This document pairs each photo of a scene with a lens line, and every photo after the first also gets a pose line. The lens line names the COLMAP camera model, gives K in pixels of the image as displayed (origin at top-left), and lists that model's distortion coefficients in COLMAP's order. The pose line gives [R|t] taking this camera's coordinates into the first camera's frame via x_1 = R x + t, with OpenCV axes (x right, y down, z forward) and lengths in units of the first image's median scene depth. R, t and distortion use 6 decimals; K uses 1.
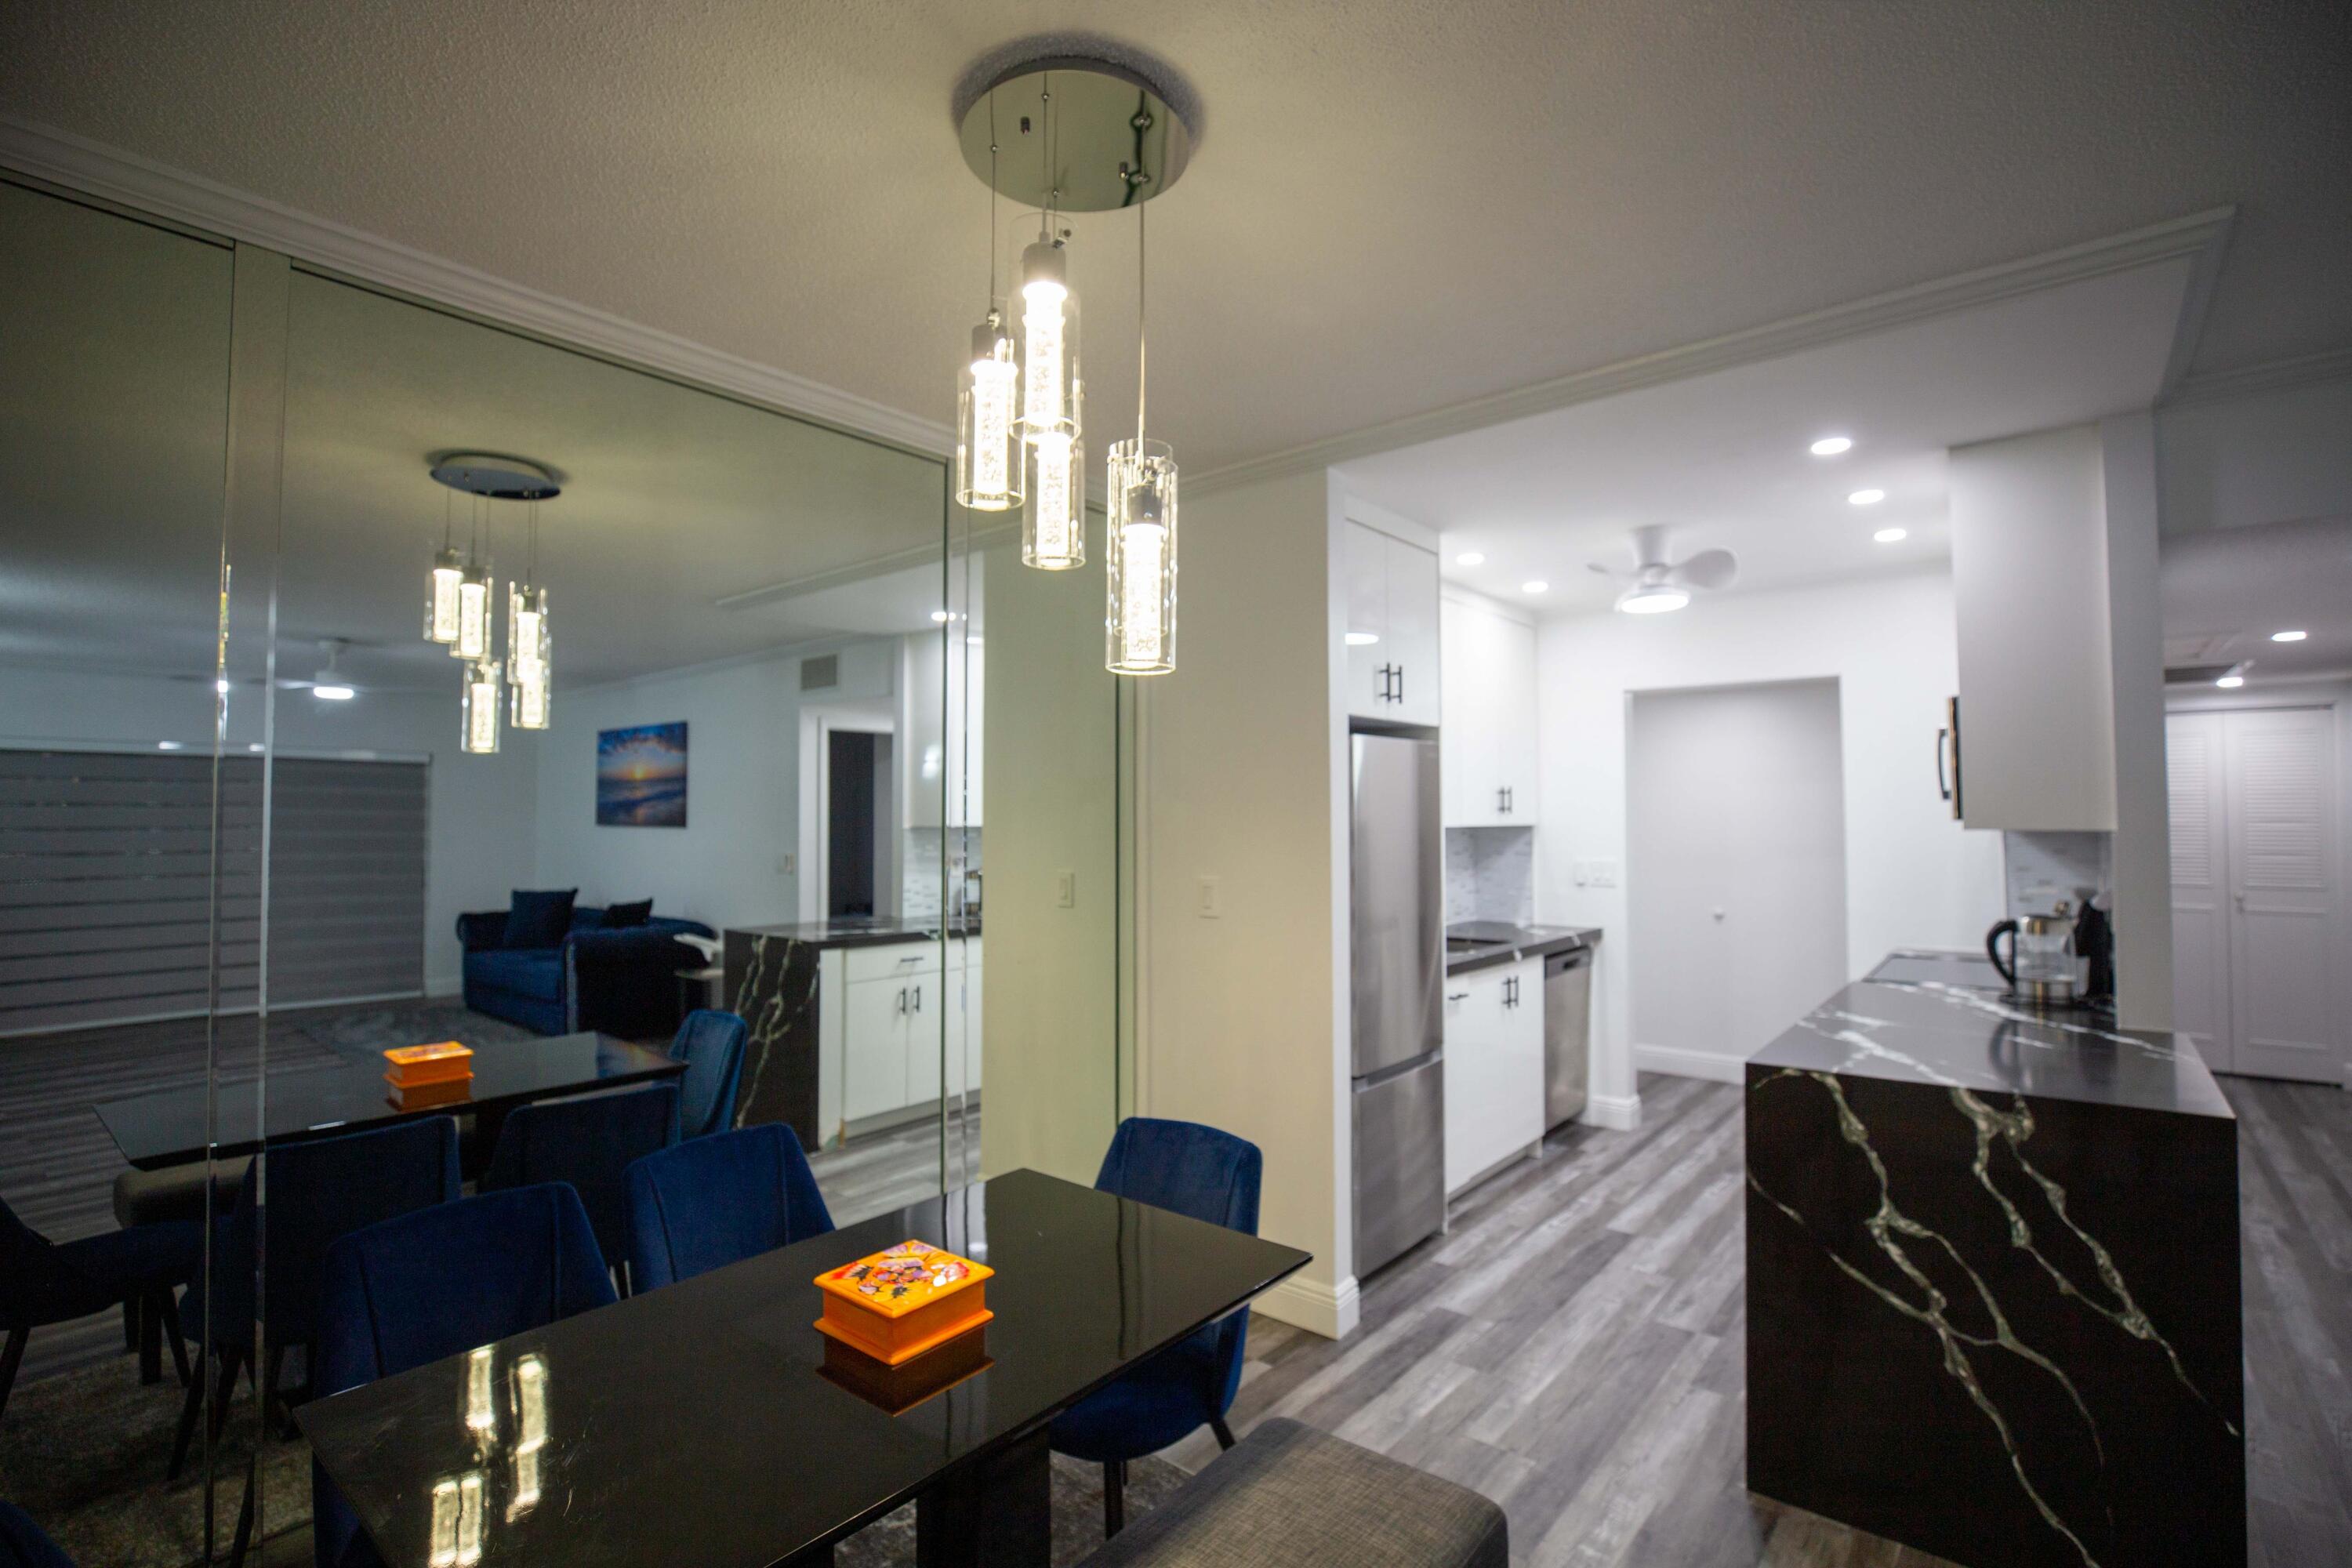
lens RADIAL K [[1096.2, 0, 1161.8], [0, 1096.2, 786.5], [0, 0, 1]] dist [-0.055688, 0.018255]
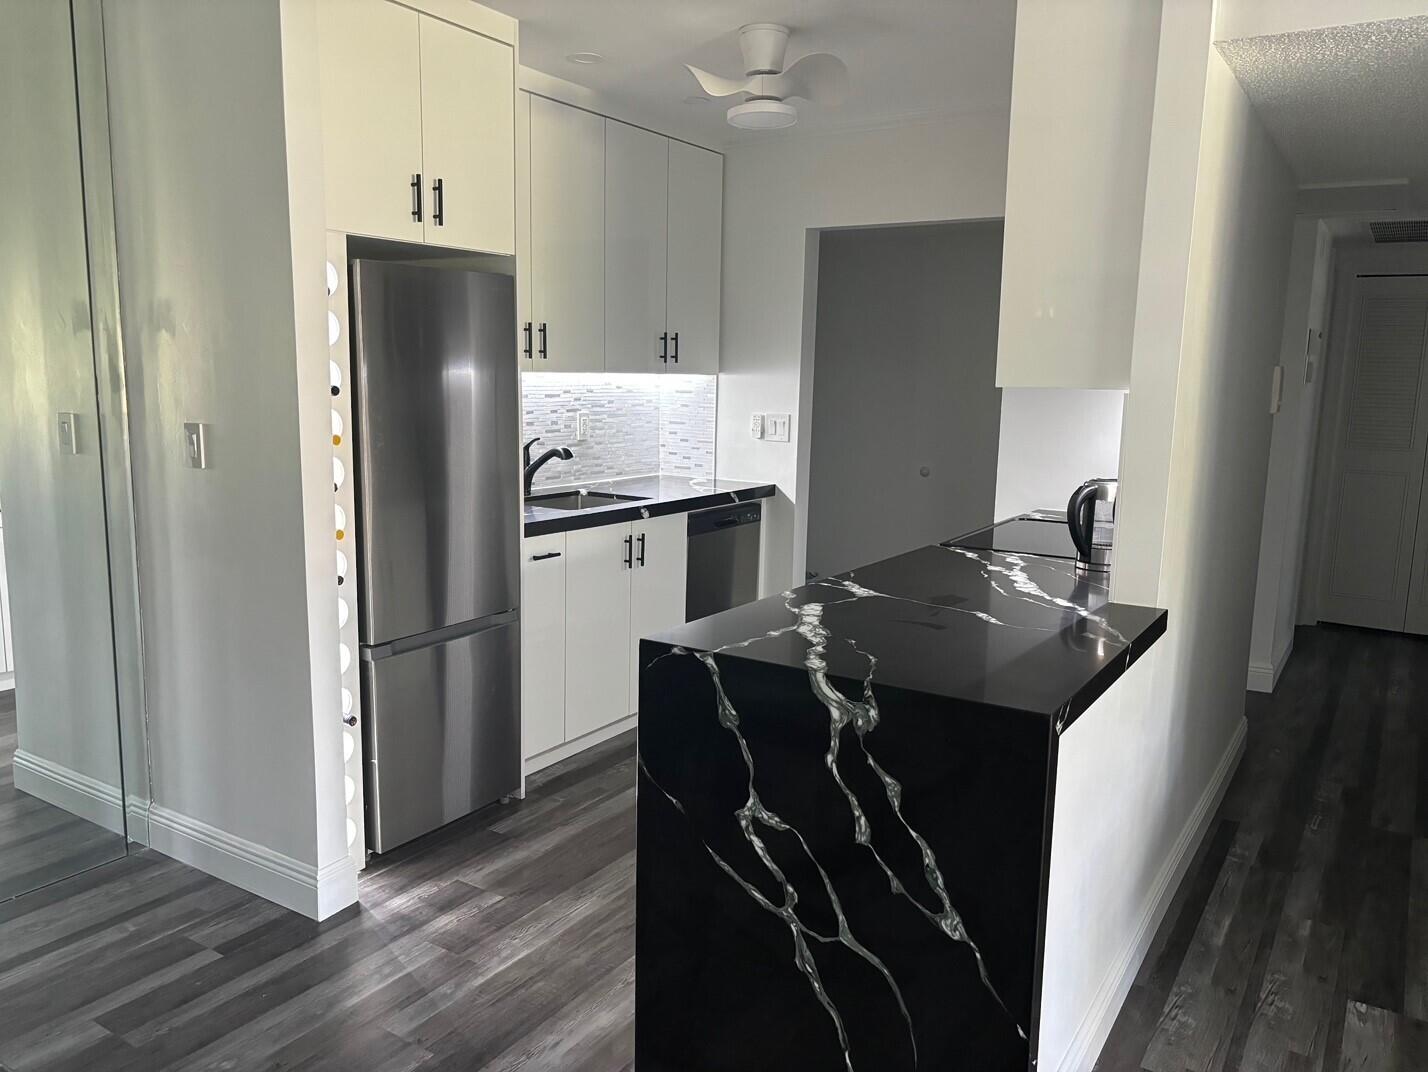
lens RADIAL K [[1084.1, 0, 685.4], [0, 1084.1, 557.1], [0, 0, 1]] dist [0.009290, 0.000472]
pose [[0.993216, 0.001912, 0.116268, 0.373629], [-0.024945, 0.980090, 0.196979, 0.009617], [-0.113577, -0.198543, 0.973489, 0.107745]]
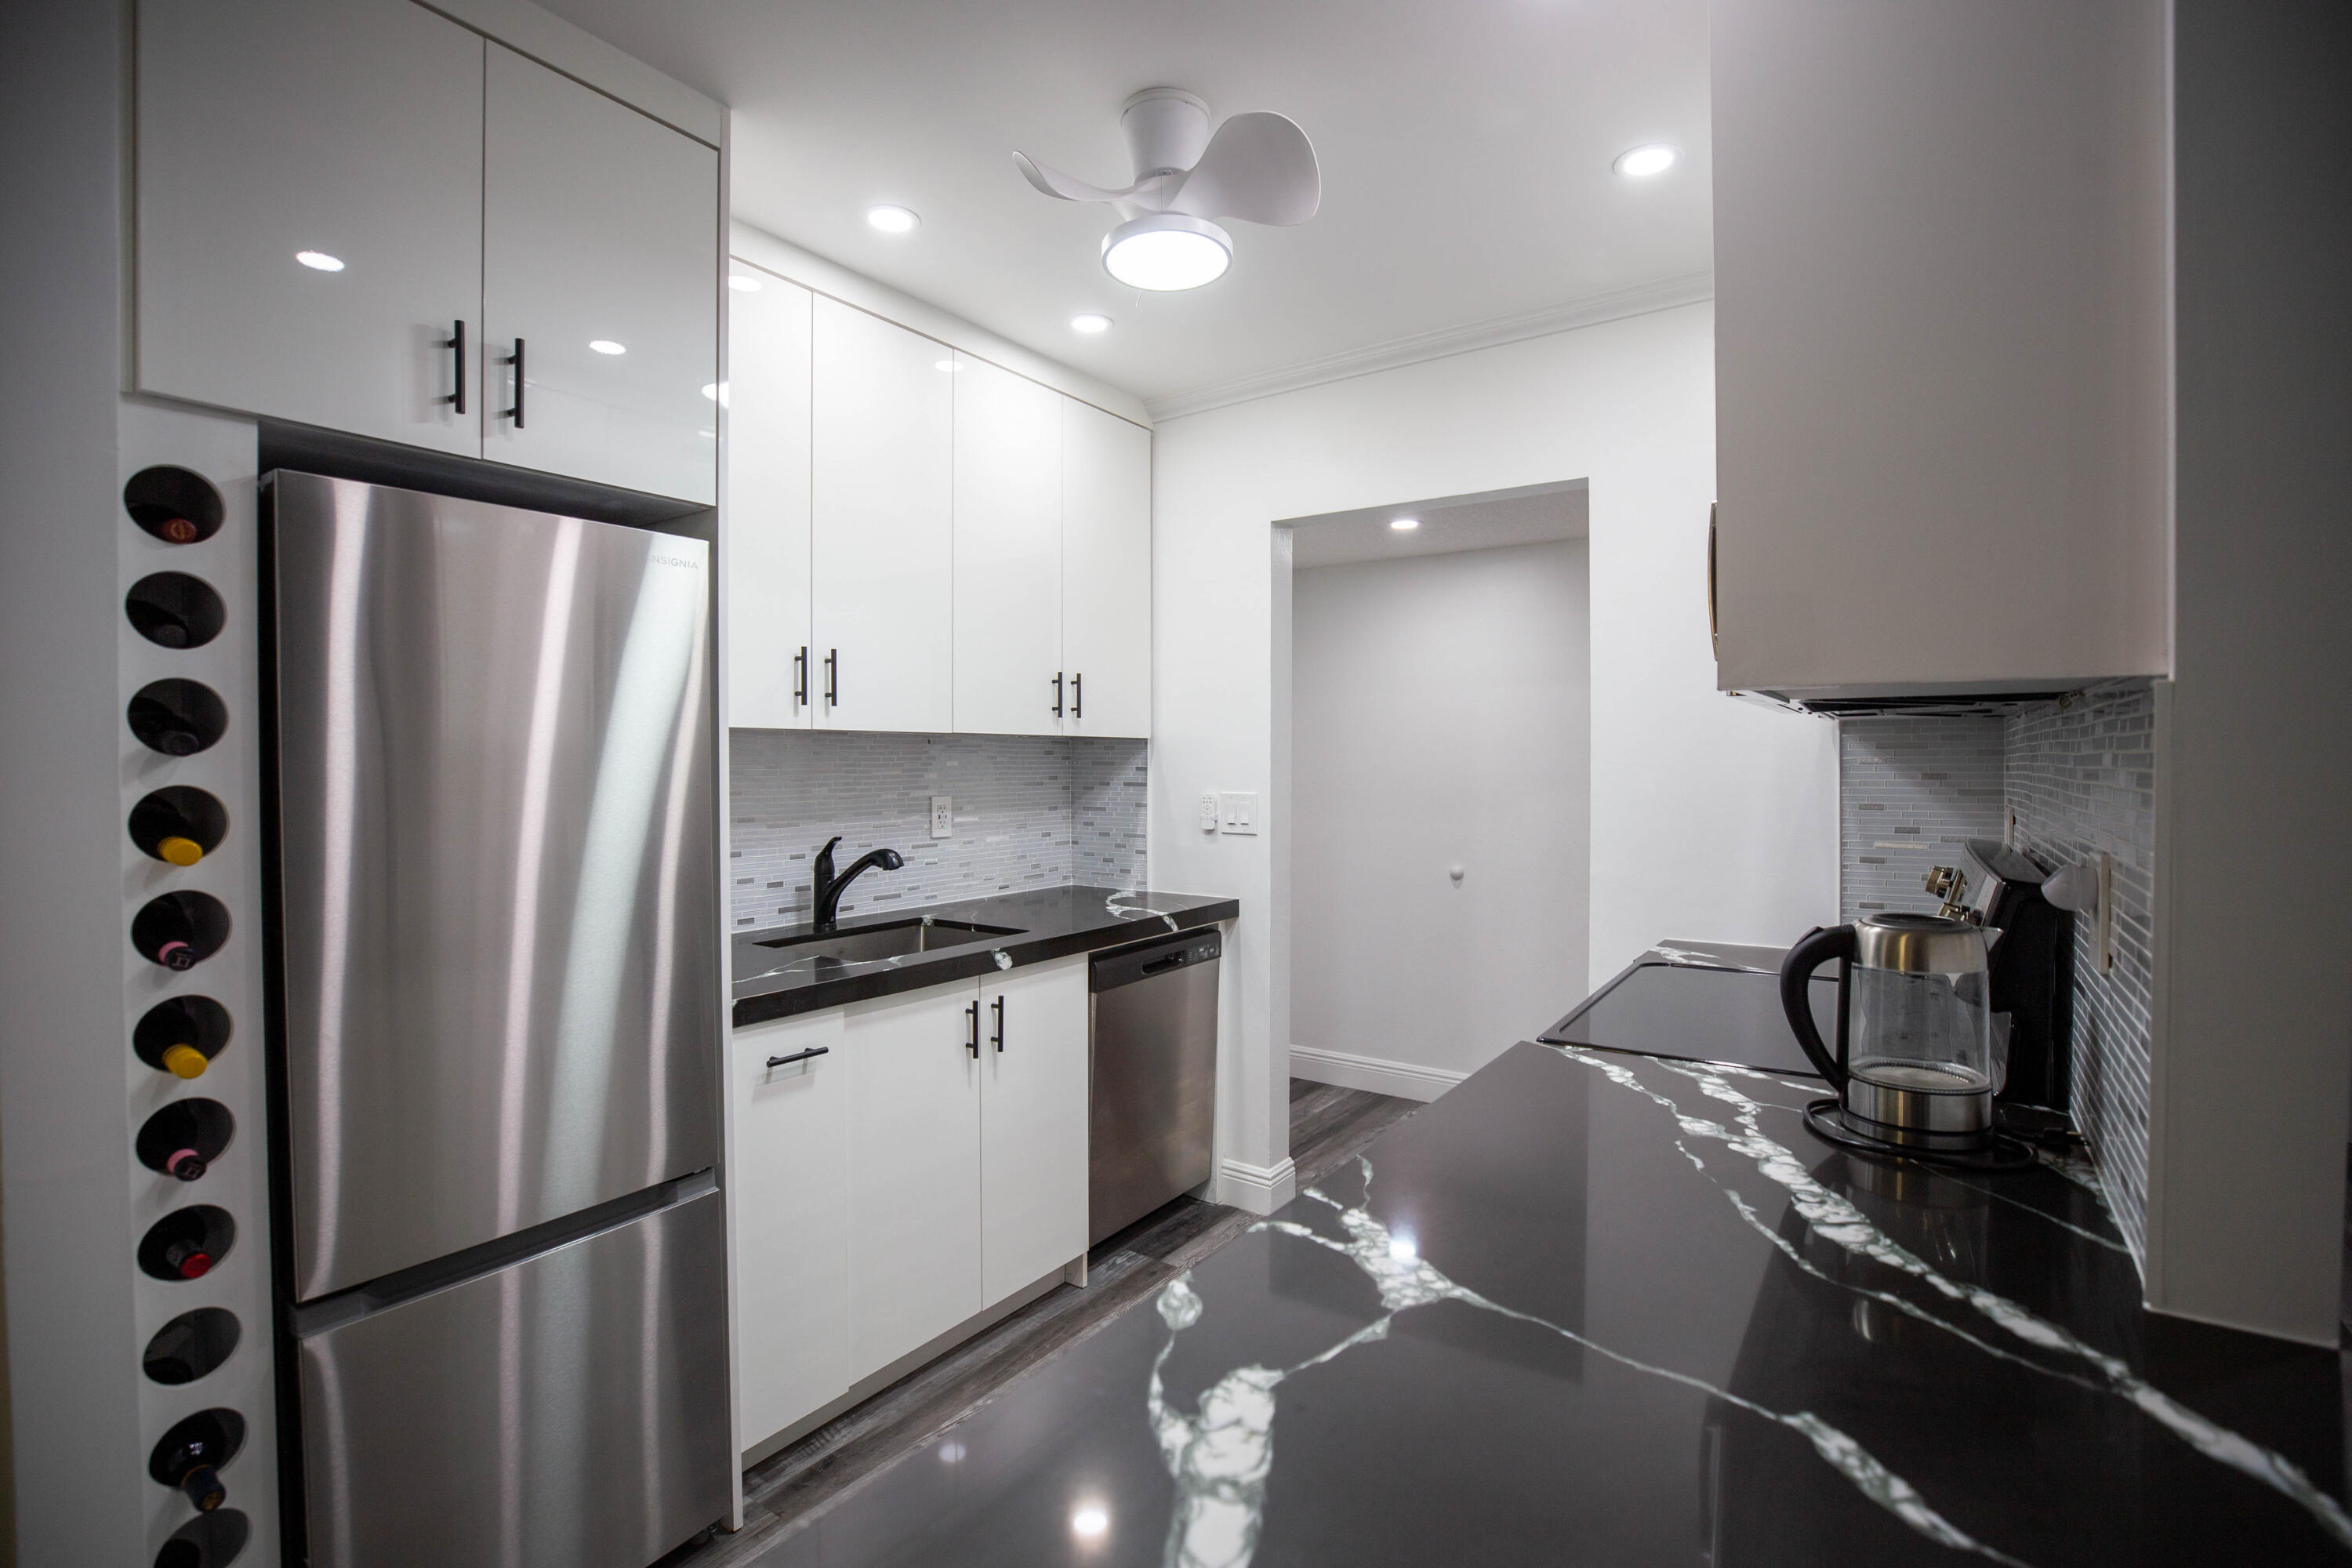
lens RADIAL K [[1096.2, 0, 1161.8], [0, 1096.2, 786.5], [0, 0, 1]] dist [-0.055688, 0.018255]
pose [[0.995220, 0.000943, 0.097656, 0.519716], [-0.005926, 0.998694, 0.050742, 0.055012], [-0.097481, -0.051078, 0.993926, 0.646200]]
